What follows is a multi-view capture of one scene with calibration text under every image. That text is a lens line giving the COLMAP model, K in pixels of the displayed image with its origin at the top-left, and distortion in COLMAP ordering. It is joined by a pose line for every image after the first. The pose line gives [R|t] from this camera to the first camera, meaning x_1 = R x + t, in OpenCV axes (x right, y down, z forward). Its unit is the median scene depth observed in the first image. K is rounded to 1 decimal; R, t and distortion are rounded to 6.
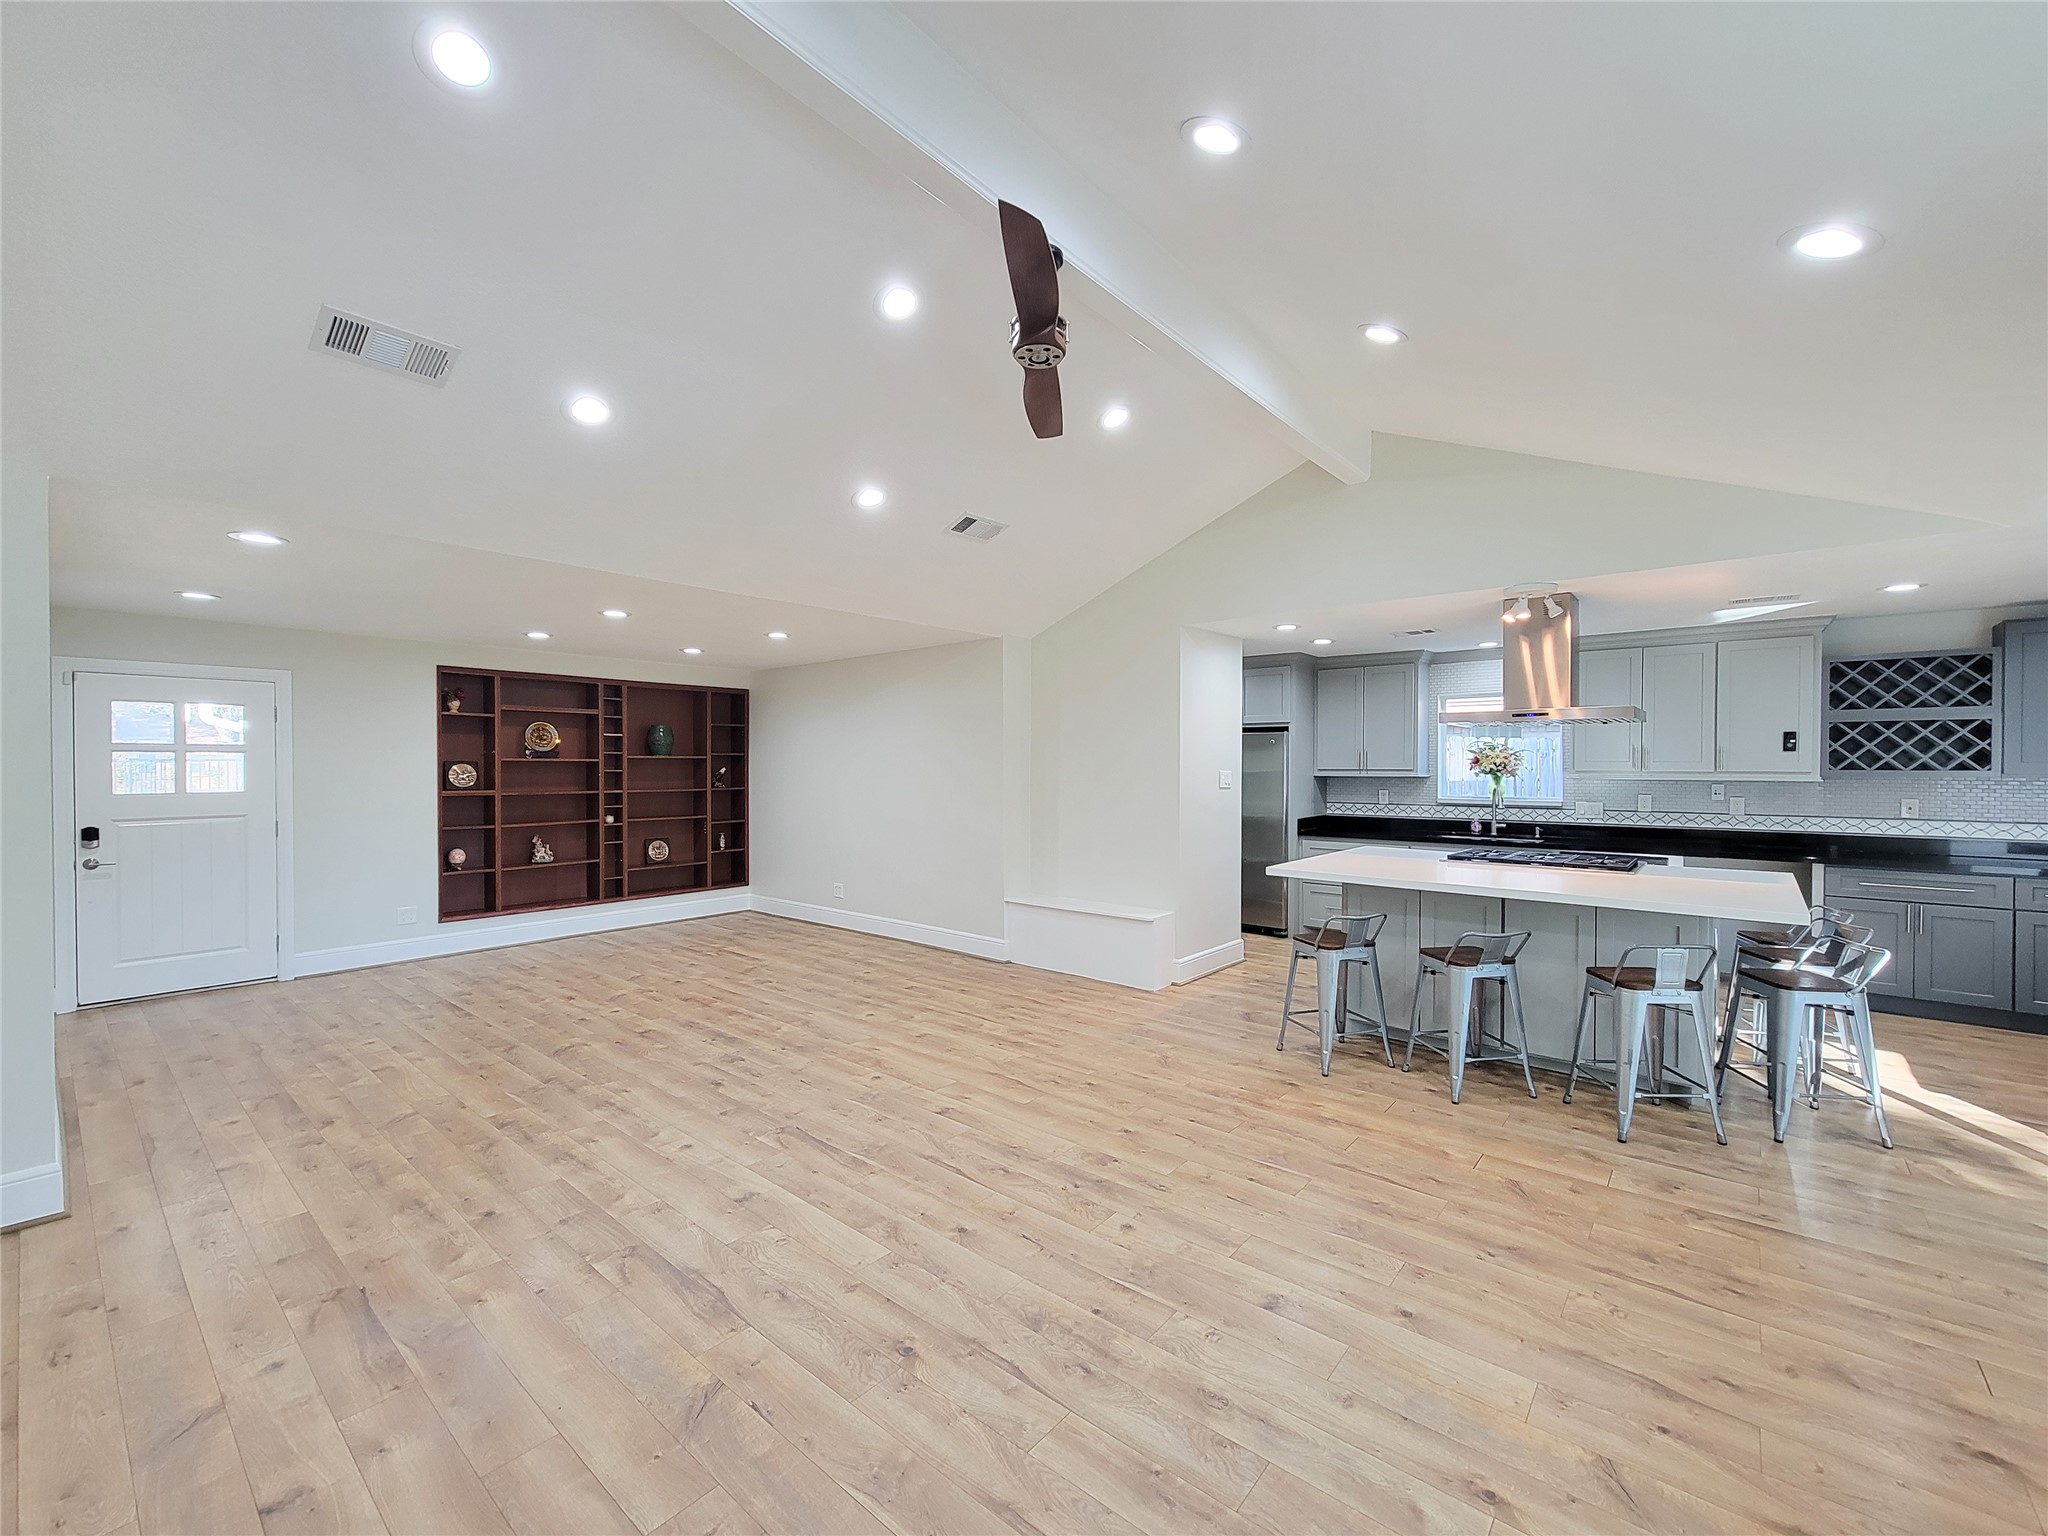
lens RADIAL K [[830.9, 0, 1024.0], [0, 830.9, 768.0], [0, 0, 1]] dist [0.000463, -0.000516]
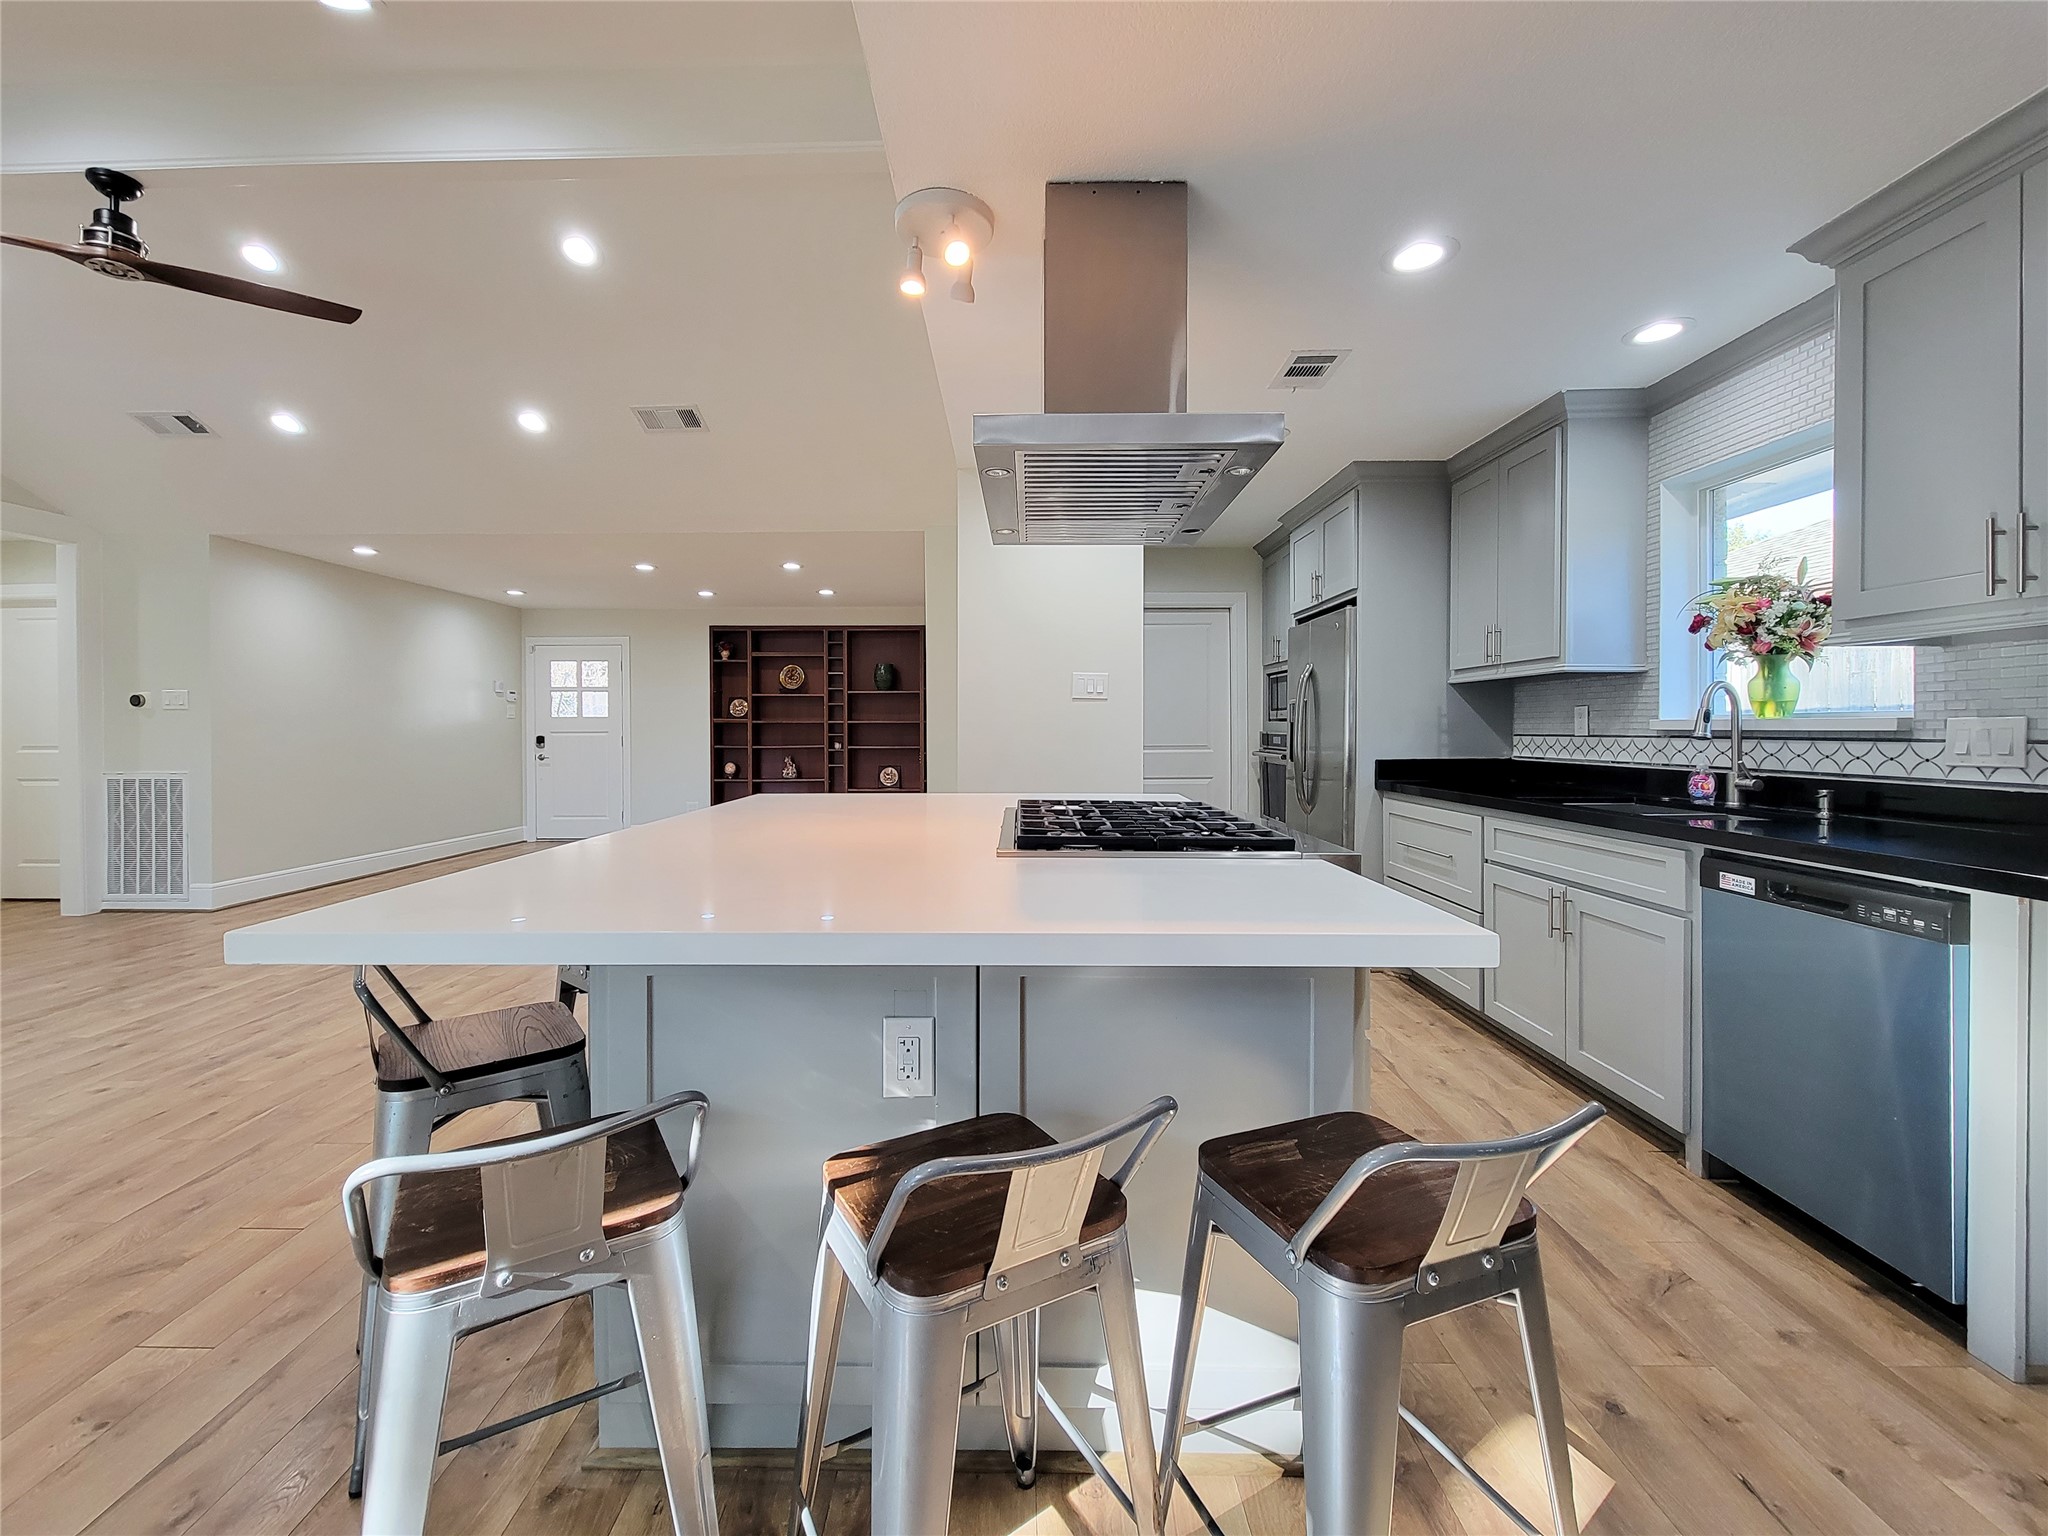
lens RADIAL K [[847.8, 0, 1002.1], [0, 847.8, 733.6], [0, 0, 1]] dist [0.001839, -0.000267]
pose [[0.643516, 0.004919, -0.765417, 0.770462], [-0.001240, 0.999985, 0.005384, 0.051904], [0.765432, -0.002516, 0.643512, 0.557951]]
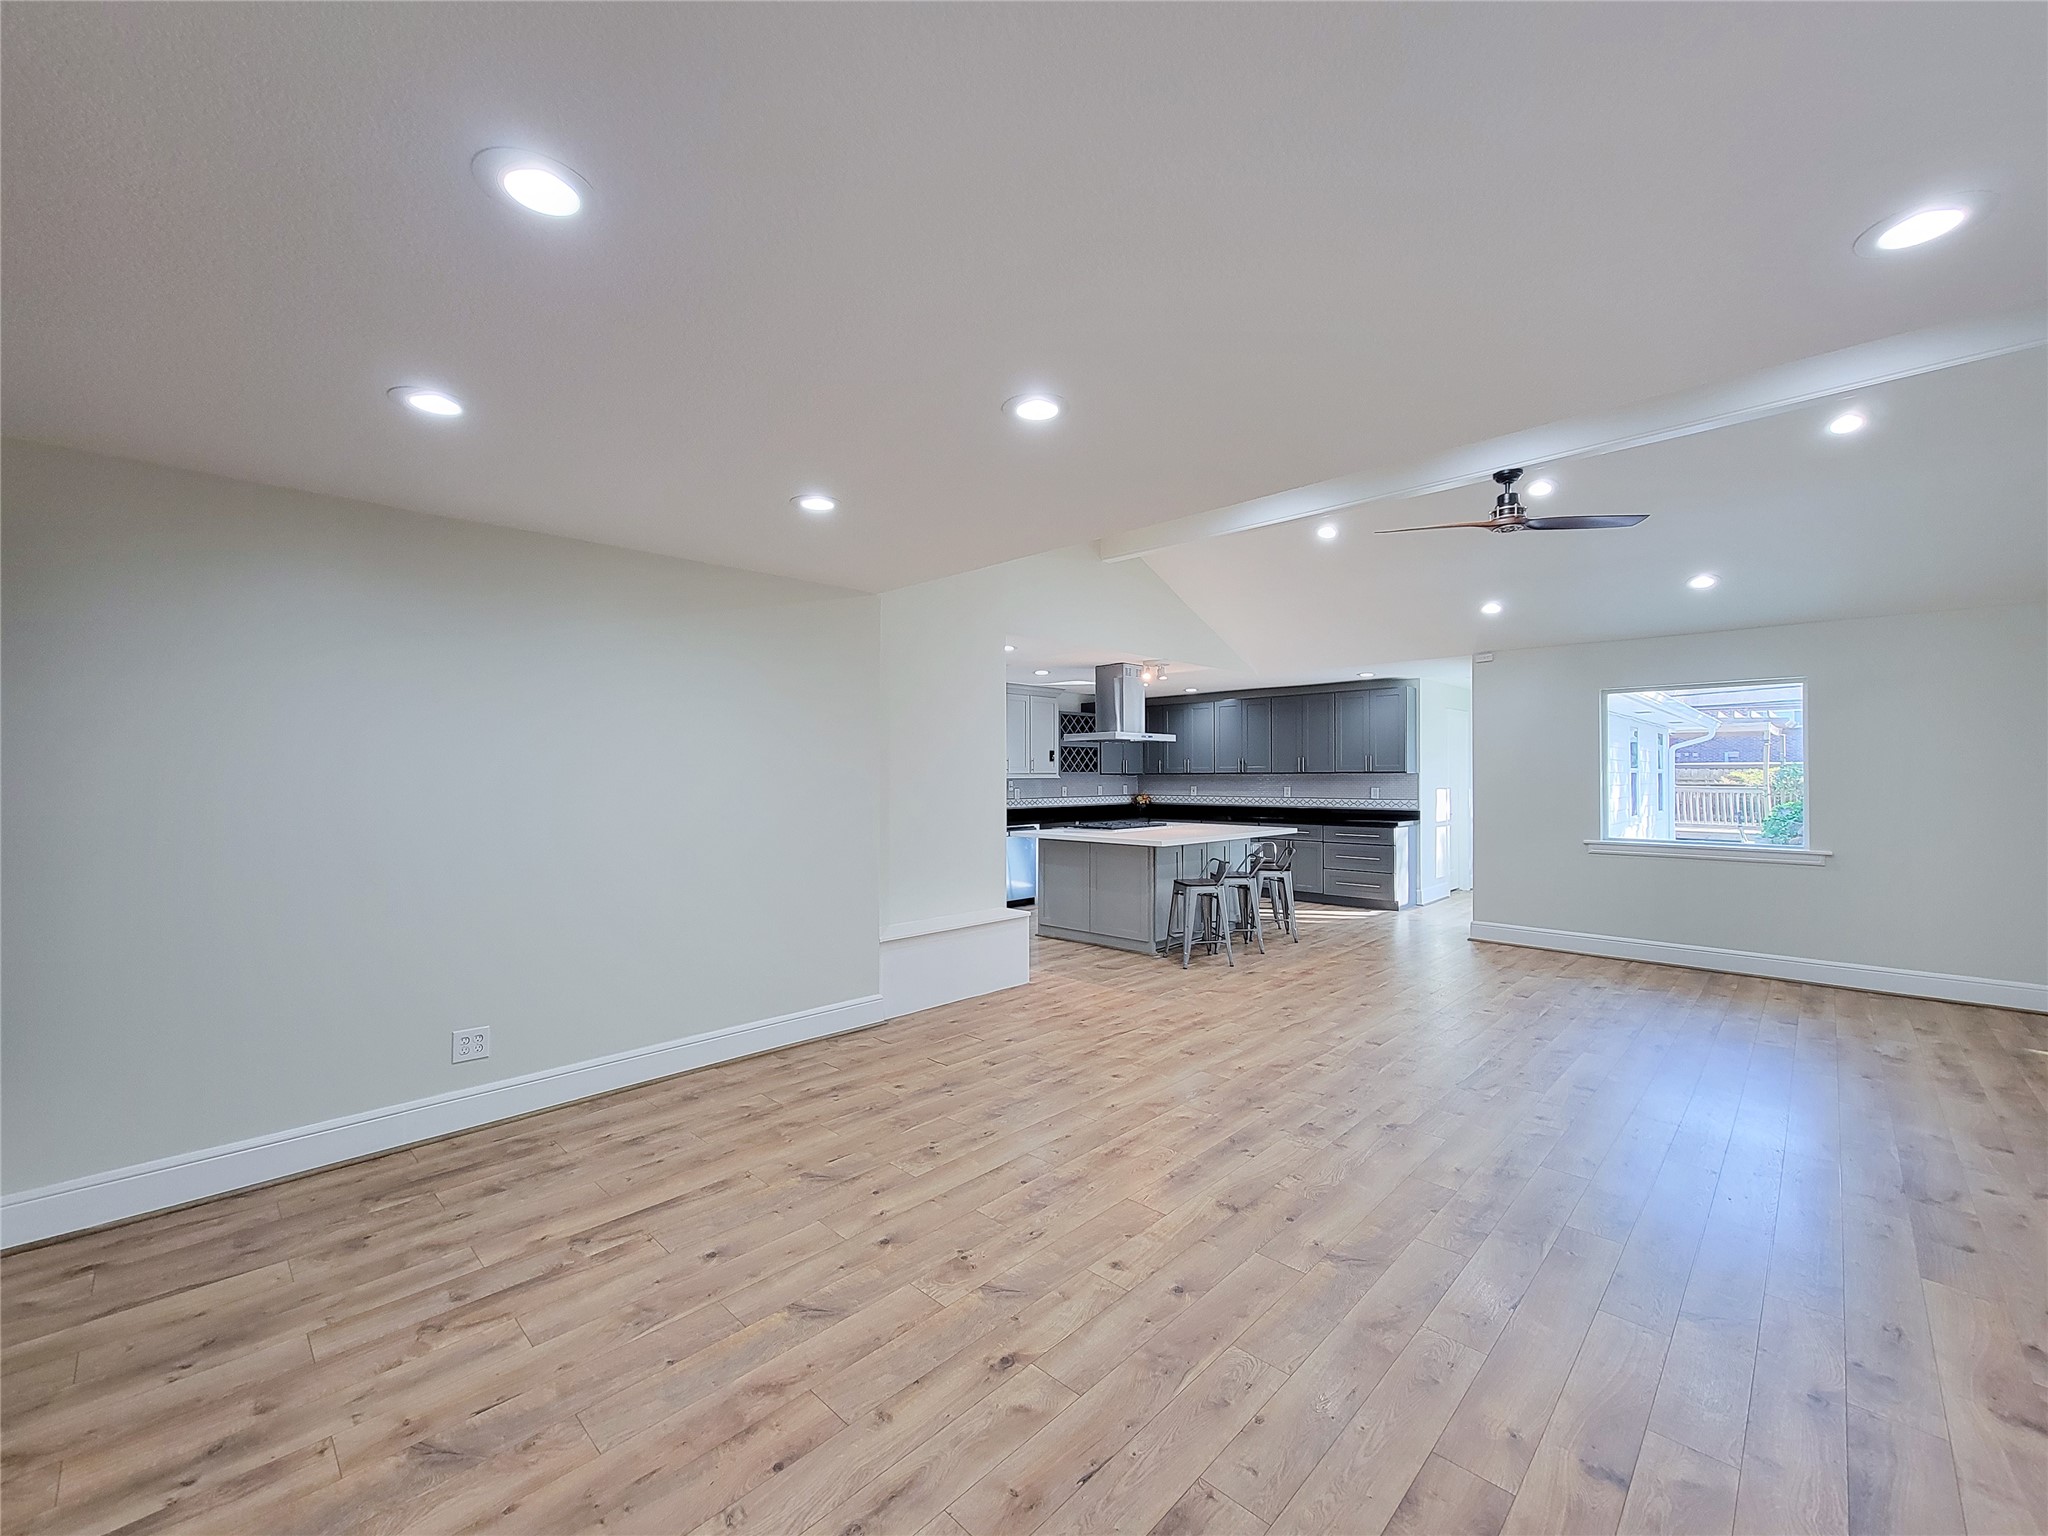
lens RADIAL K [[860.6, 0, 1001.0], [0, 860.6, 771.6], [0, 0, 1]] dist [0.001517, -0.000104]
pose [[0.071002, 0.003485, 0.997470, -0.898143], [0.007108, 0.999967, -0.004000, 0.007910], [-0.997451, 0.007374, 0.070974, 0.929999]]
